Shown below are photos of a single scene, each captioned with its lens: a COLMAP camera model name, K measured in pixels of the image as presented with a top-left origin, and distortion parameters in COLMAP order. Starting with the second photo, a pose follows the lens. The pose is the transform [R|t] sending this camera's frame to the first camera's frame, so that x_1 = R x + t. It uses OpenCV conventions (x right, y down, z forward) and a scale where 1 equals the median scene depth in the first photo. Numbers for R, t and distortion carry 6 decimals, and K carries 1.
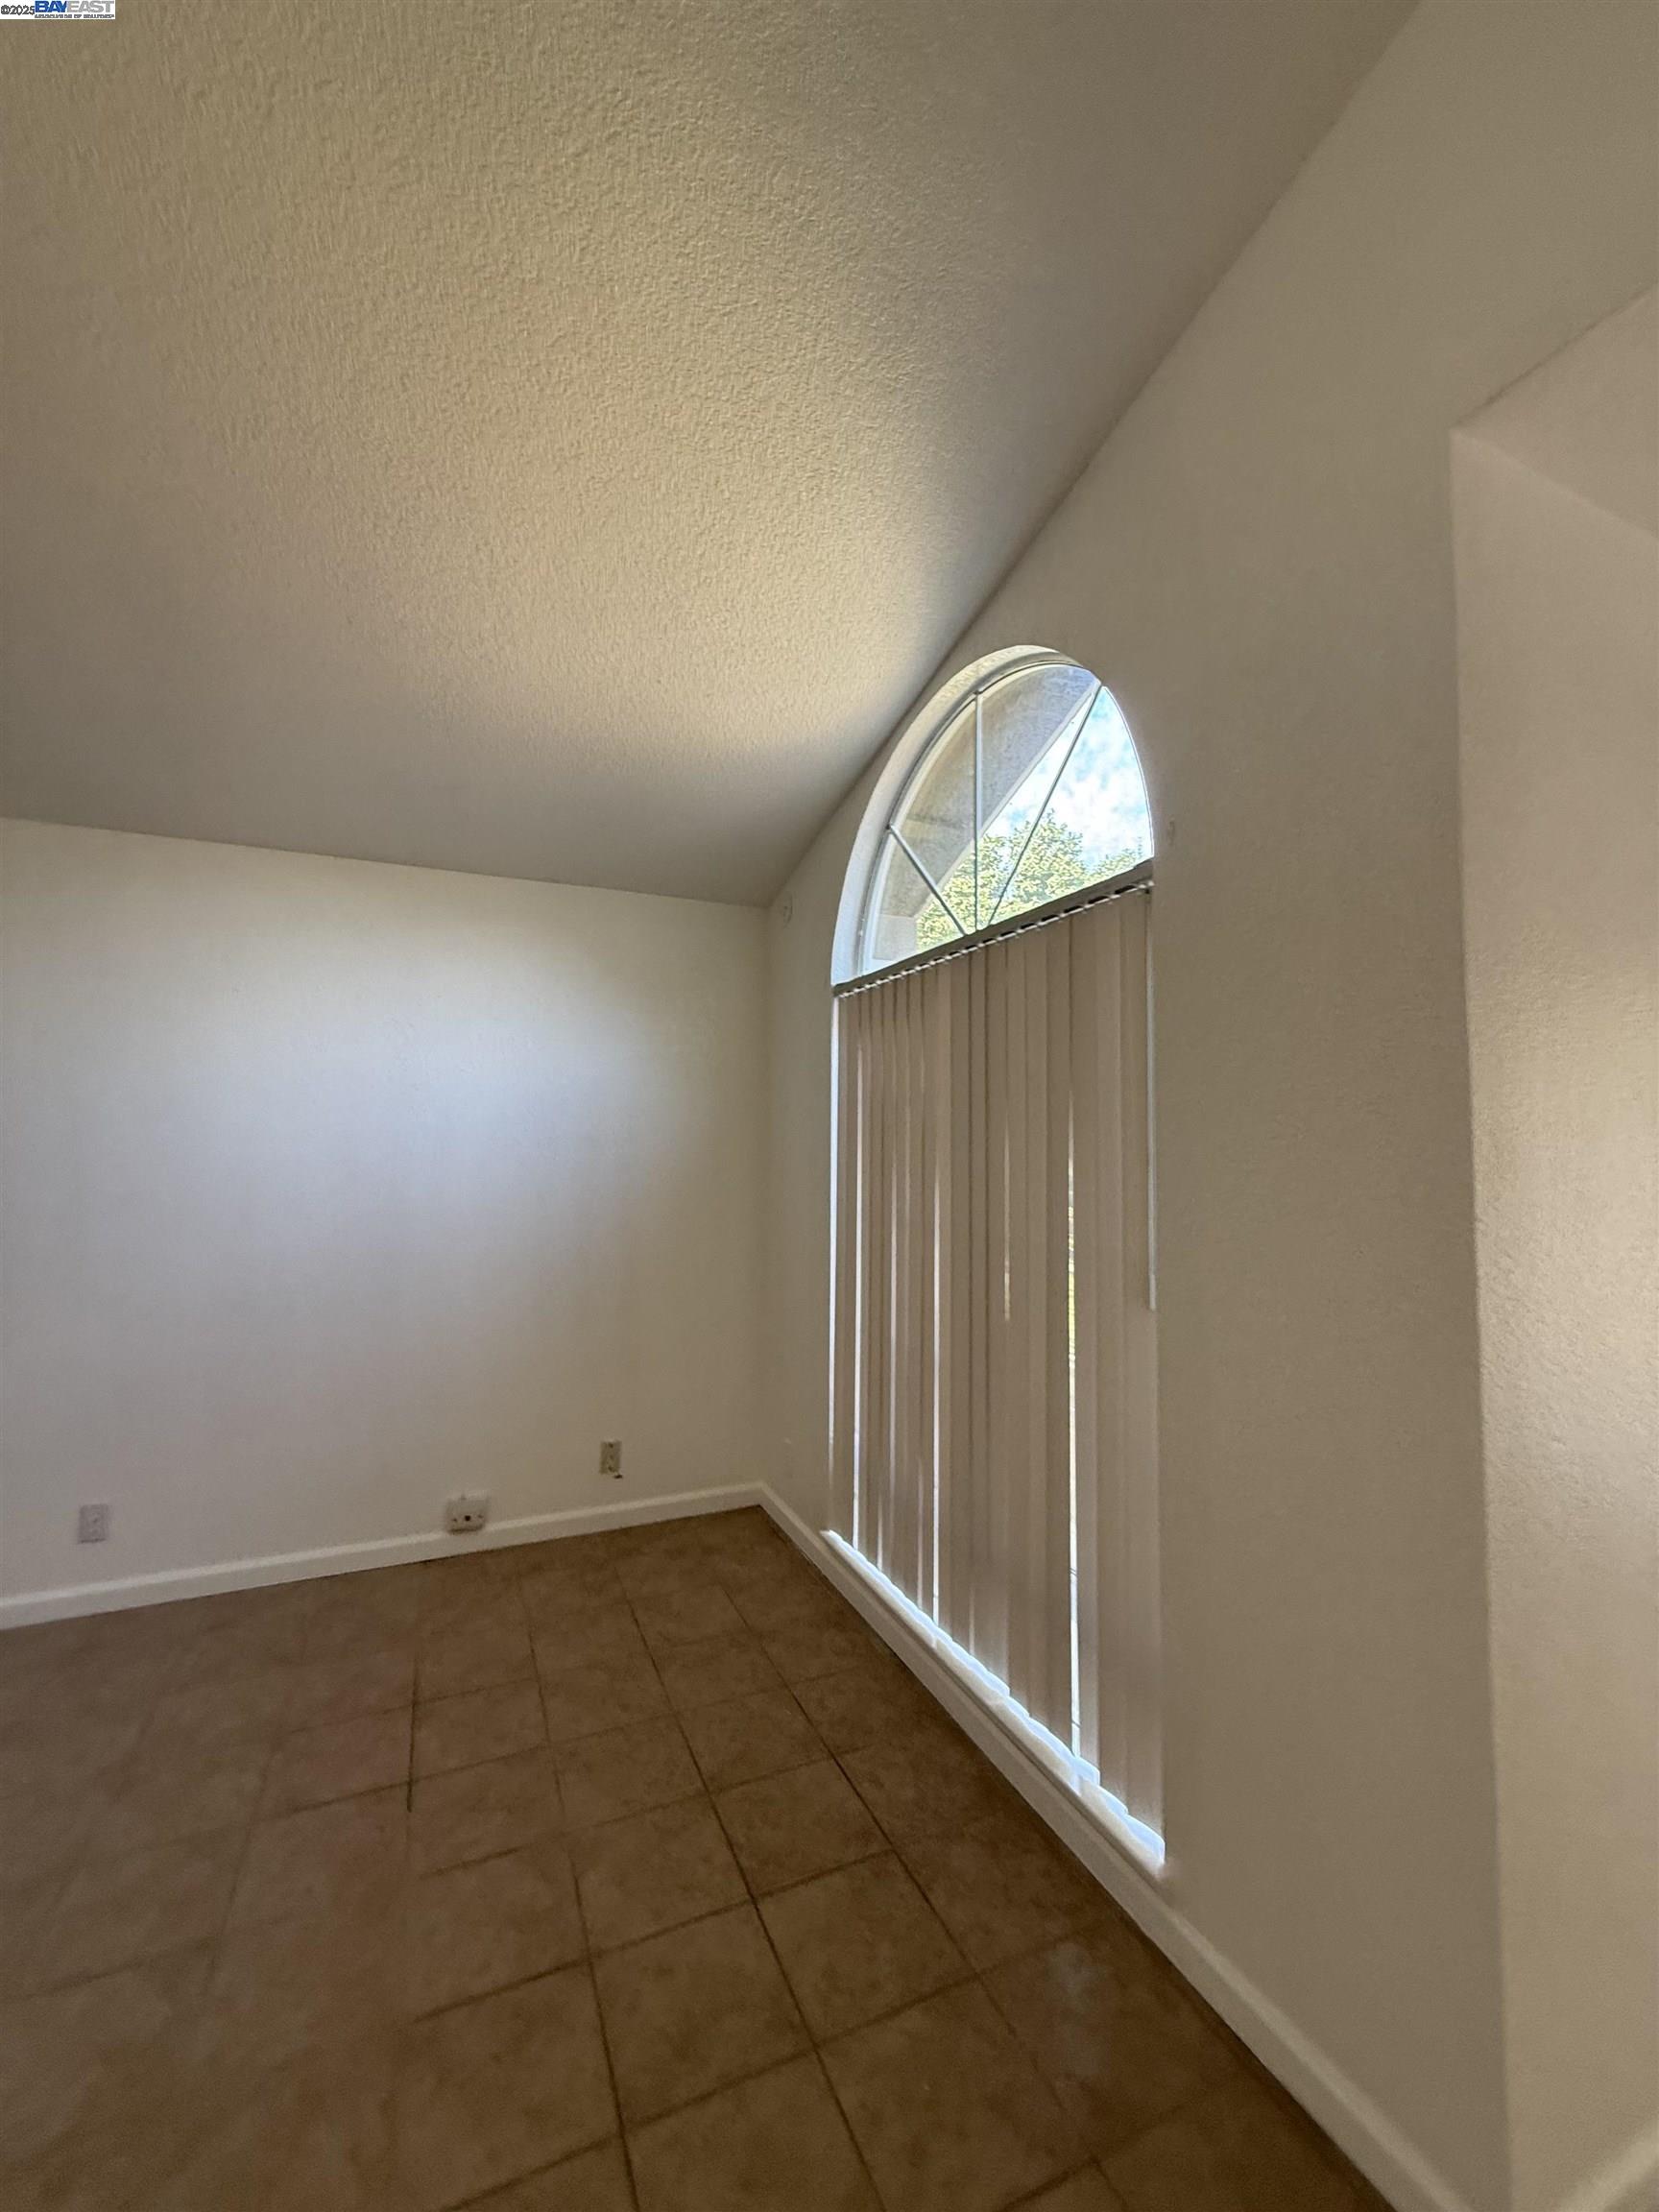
lens RADIAL K [[871.2, 0, 827.8], [0, 871.2, 1100.4], [0, 0, 1]] dist [-0.001040, 0.000181]
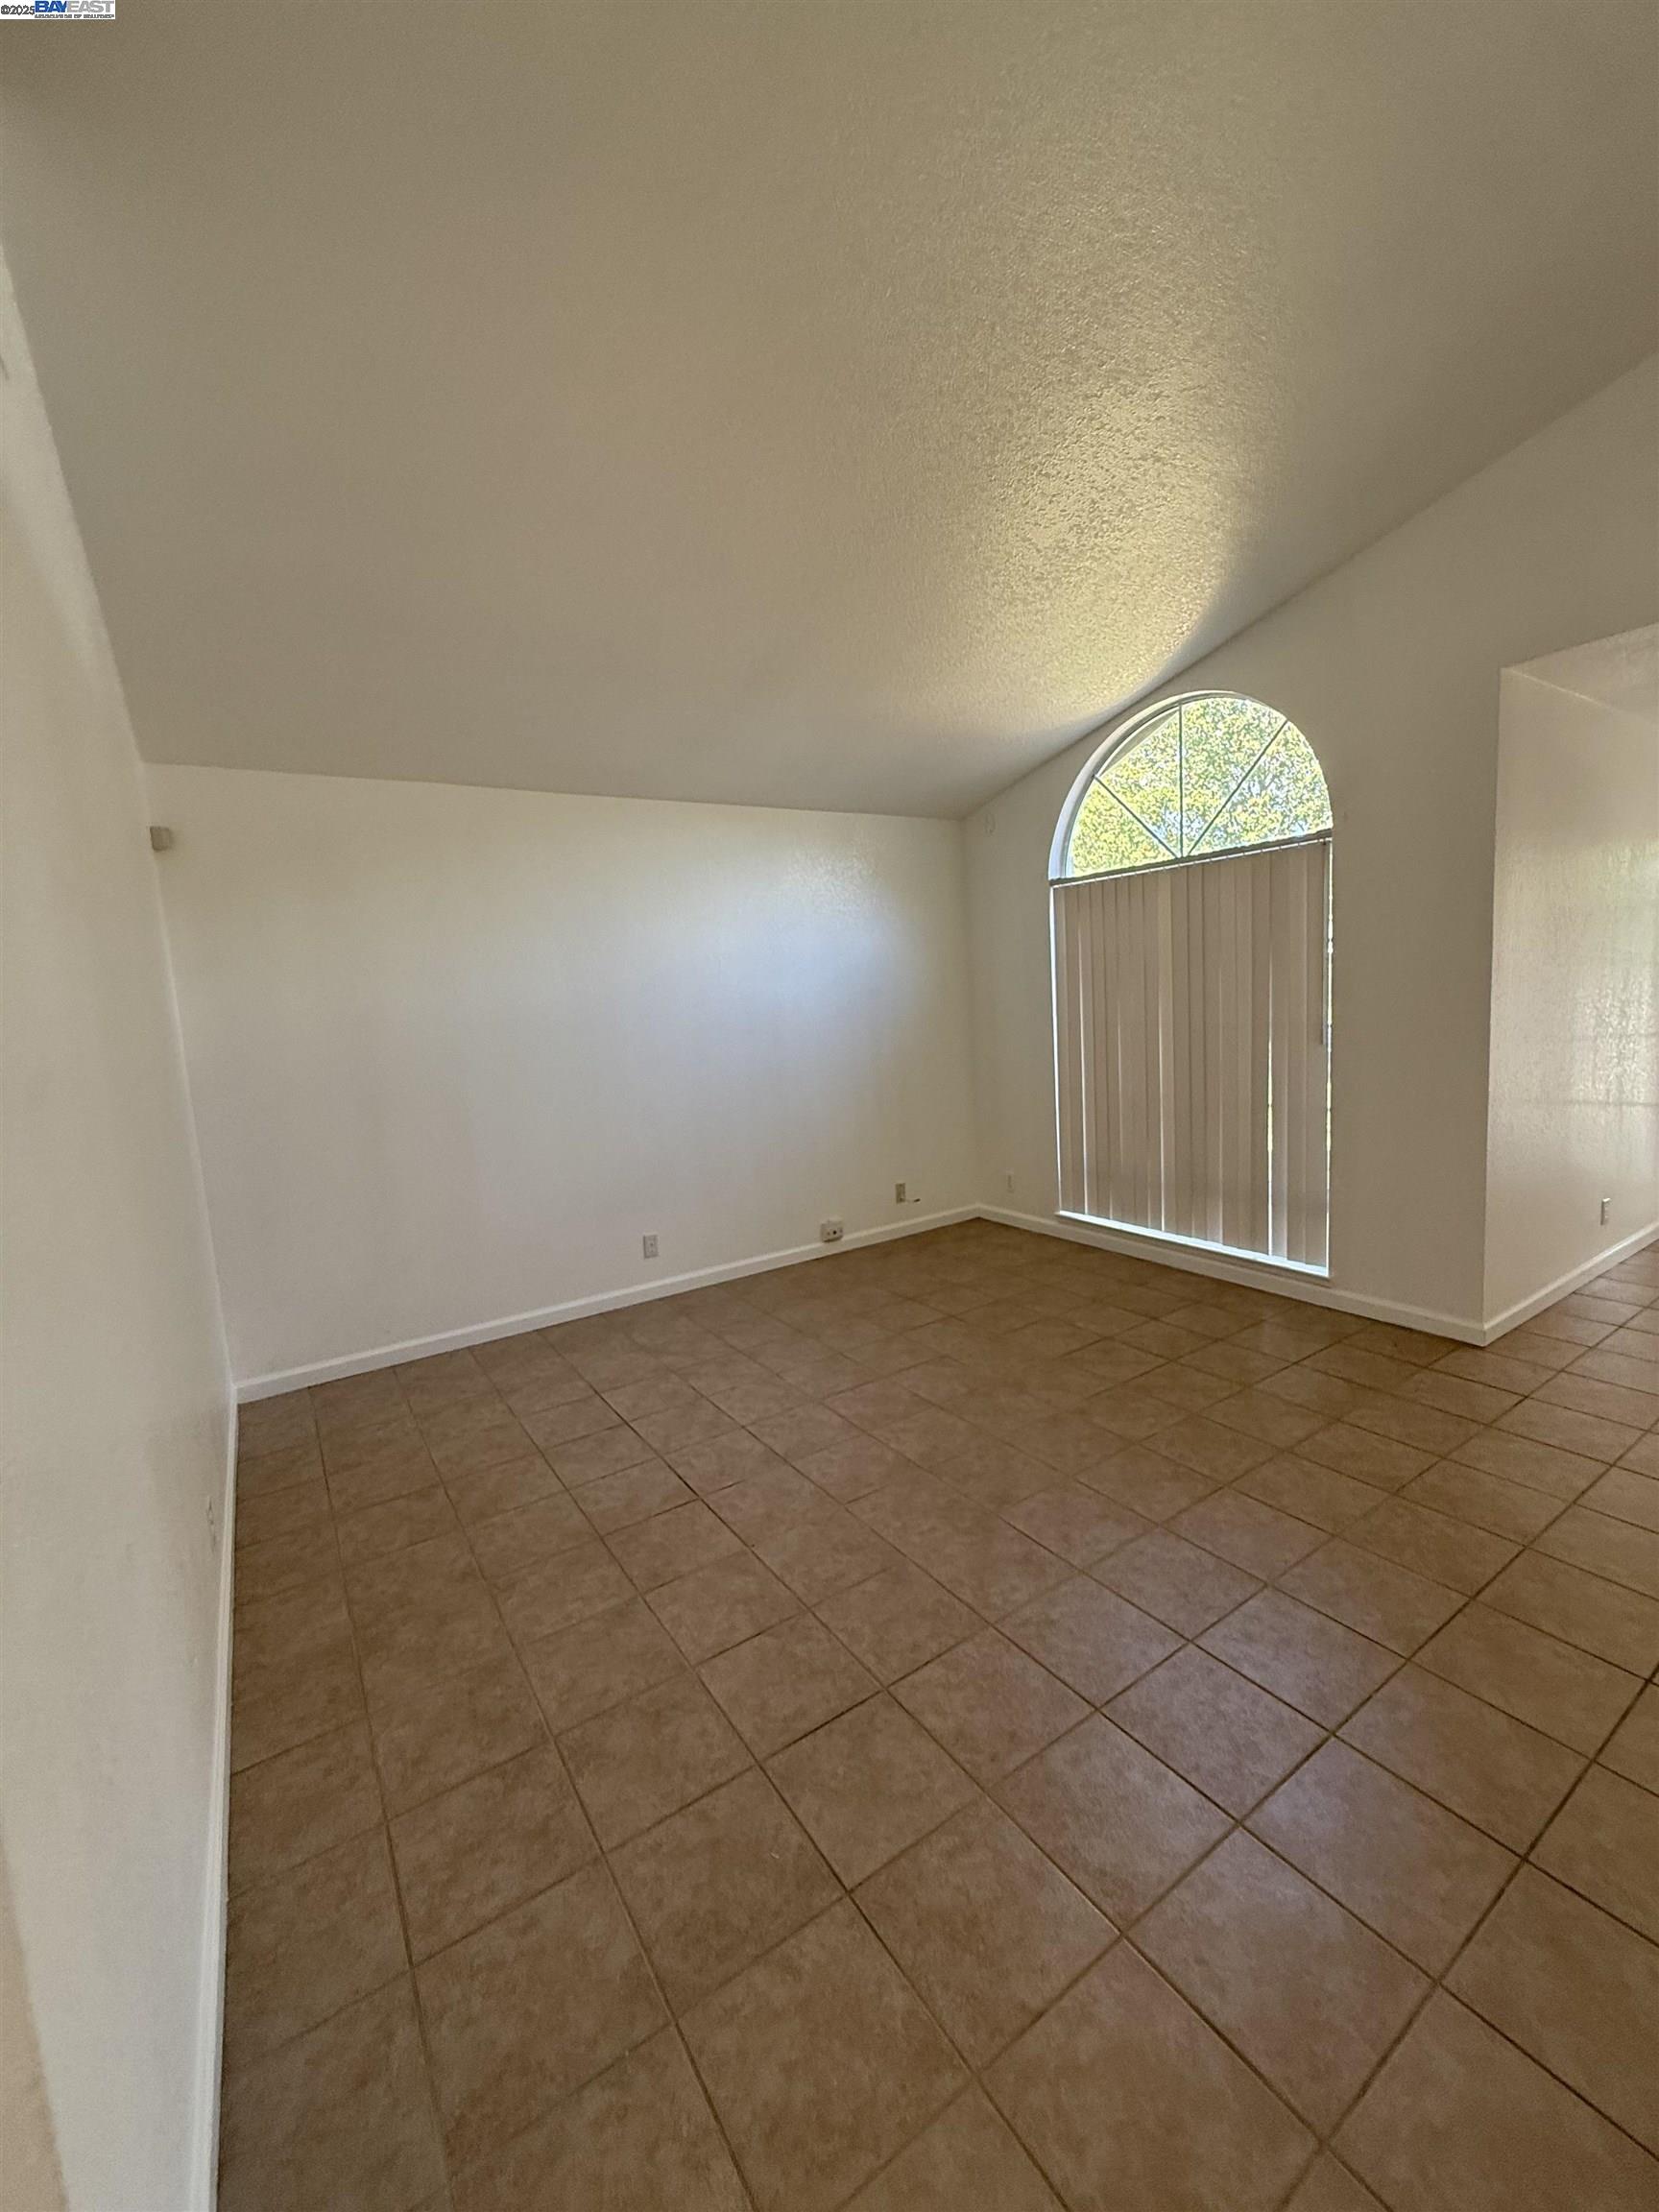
lens RADIAL K [[871.2, 0, 822.9], [0, 871.2, 1103.9], [0, 0, 1]] dist [-0.001040, 0.000181]
pose [[0.984420, -0.083319, 0.154841, -0.779456], [0.054192, 0.981504, 0.183610, -0.055713], [-0.167275, -0.172358, 0.970727, -0.598839]]
